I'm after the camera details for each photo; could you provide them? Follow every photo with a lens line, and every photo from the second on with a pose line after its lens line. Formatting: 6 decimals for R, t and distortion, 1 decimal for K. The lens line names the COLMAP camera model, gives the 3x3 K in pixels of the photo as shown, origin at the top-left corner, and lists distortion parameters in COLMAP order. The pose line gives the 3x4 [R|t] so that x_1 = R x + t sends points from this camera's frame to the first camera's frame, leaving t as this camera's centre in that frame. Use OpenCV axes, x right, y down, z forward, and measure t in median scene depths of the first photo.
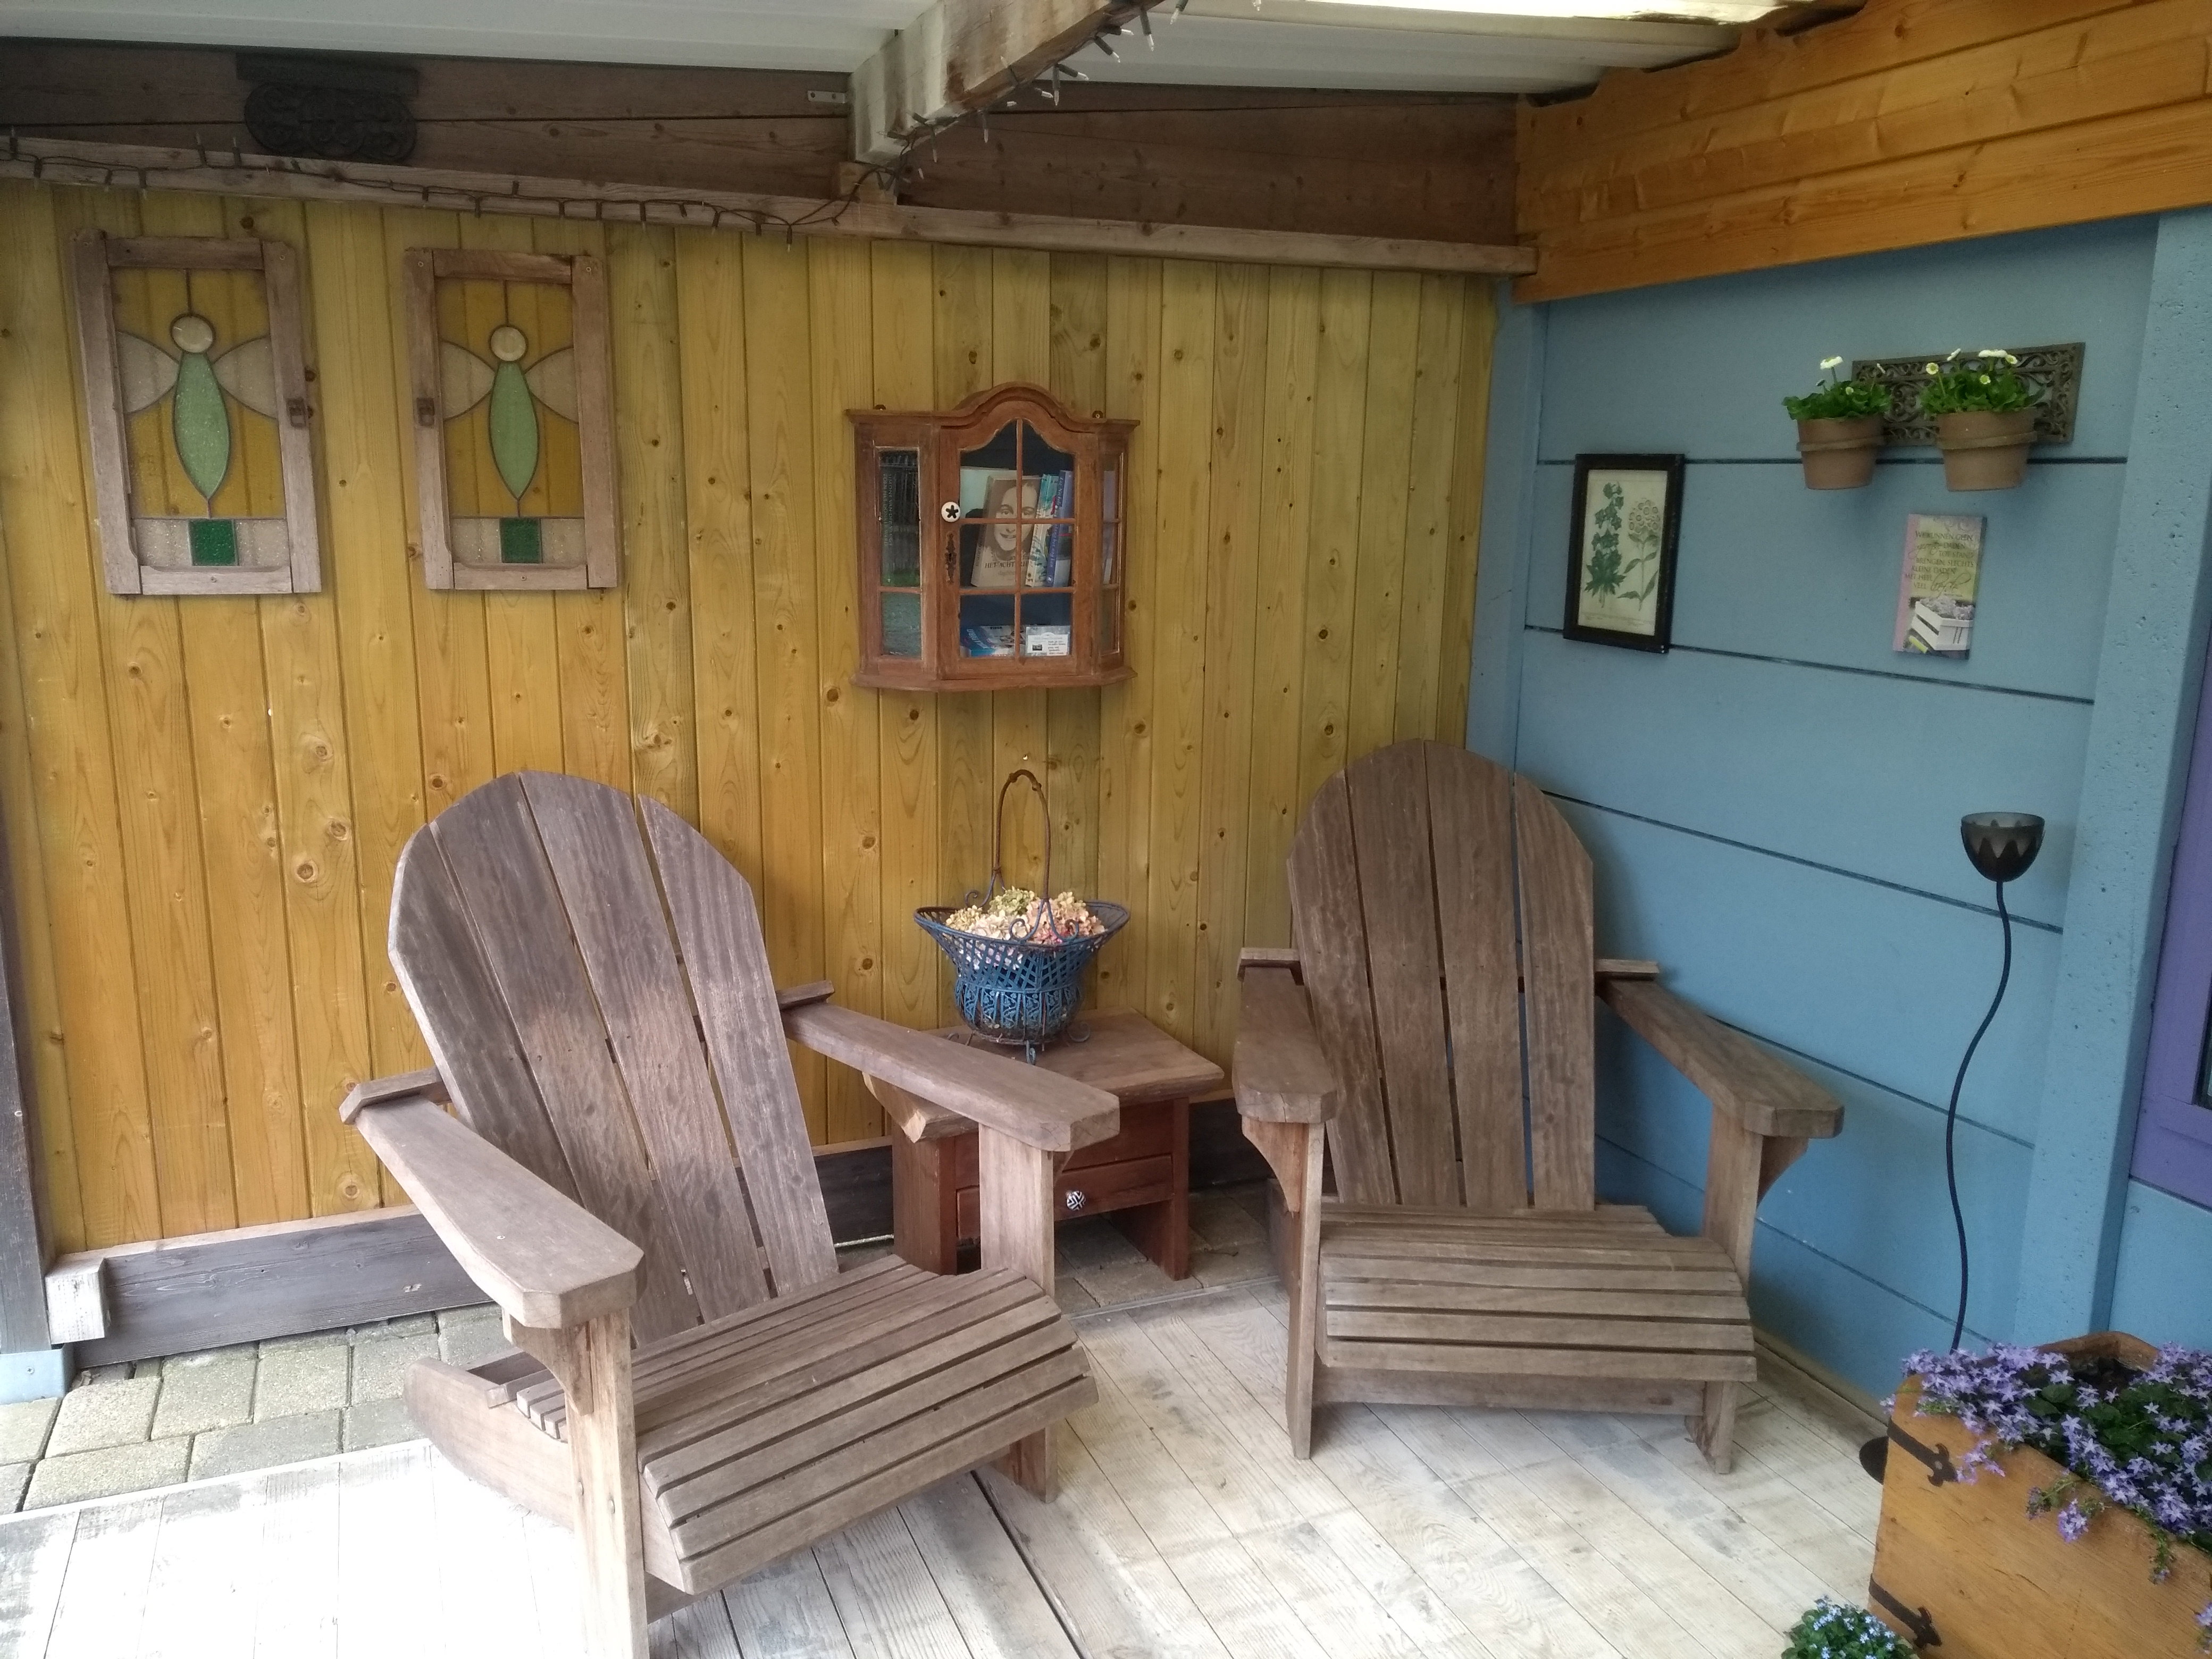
lens RADIAL K [[1709.3, 0, 1104.7], [0, 1709.3, 831.2], [0, 0, 1]] dist [0.022462, -0.022711]
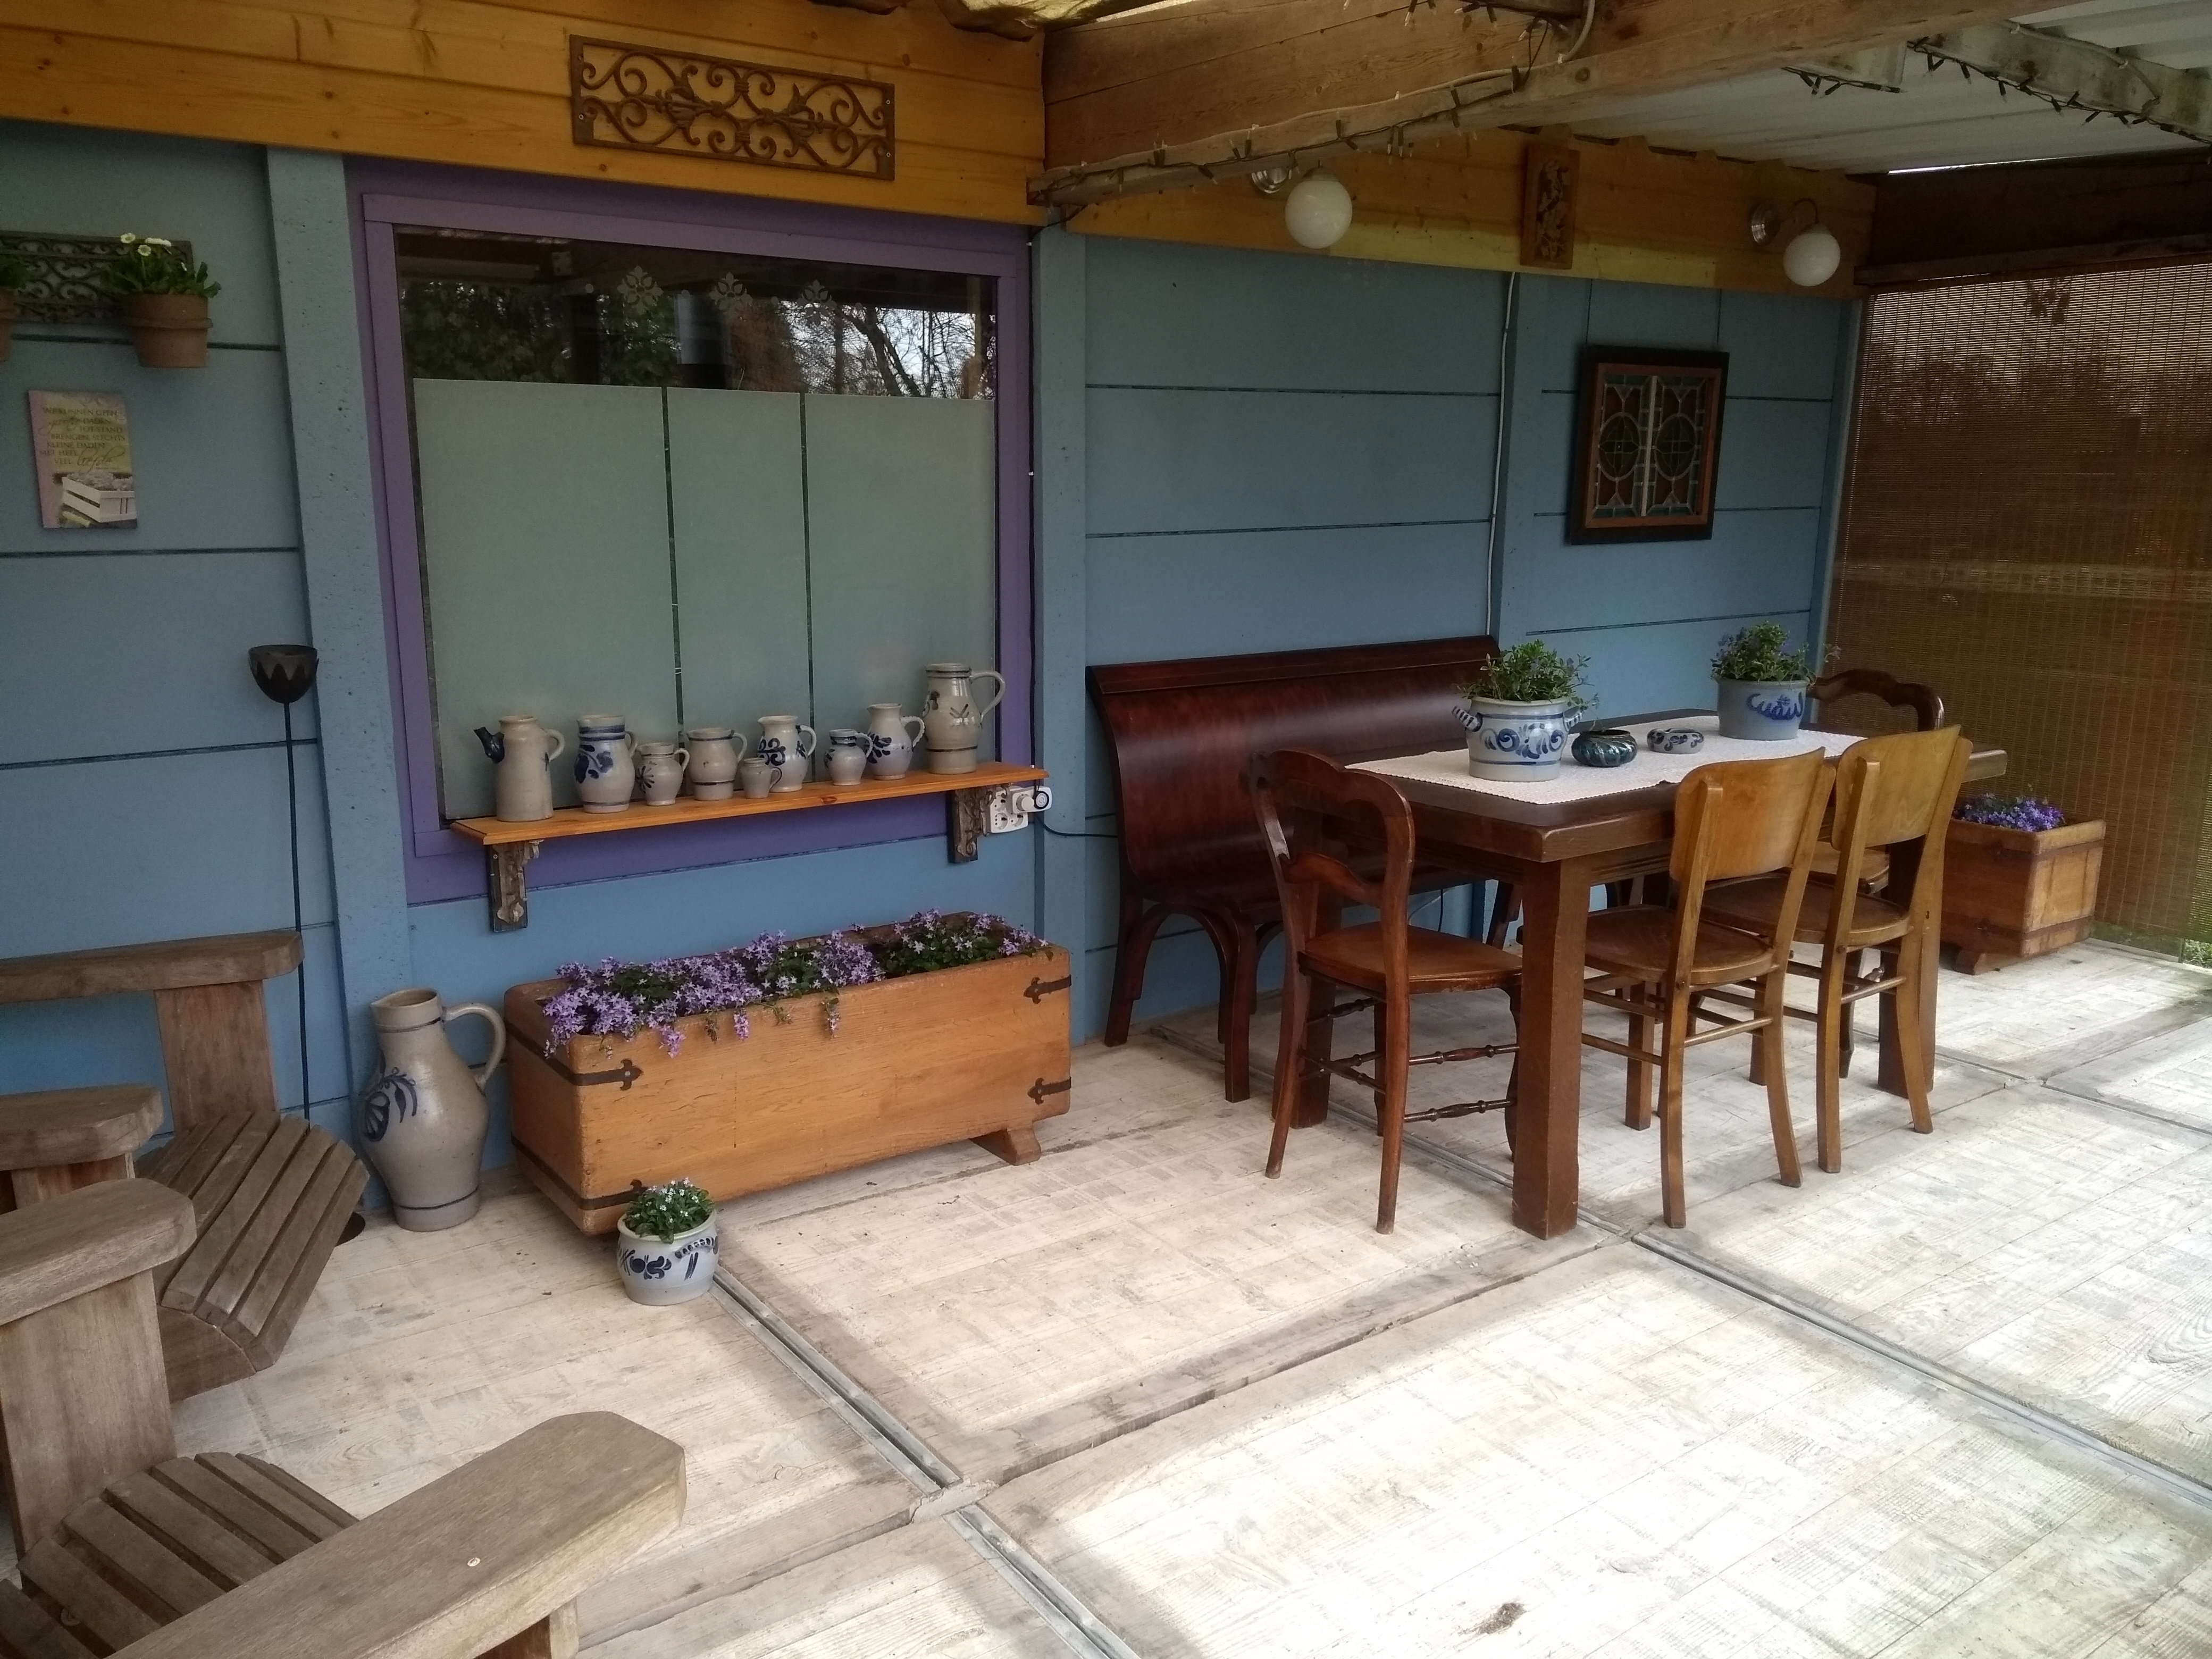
lens RADIAL K [[1709.3, 0, 1104.3], [0, 1709.3, 834.0], [0, 0, 1]] dist [0.022462, -0.022711]
pose [[-0.229446, -0.218167, 0.948556, -0.694945], [0.188294, 0.946196, 0.263171, -0.086775], [-0.954935, 0.238990, -0.176021, 0.648541]]
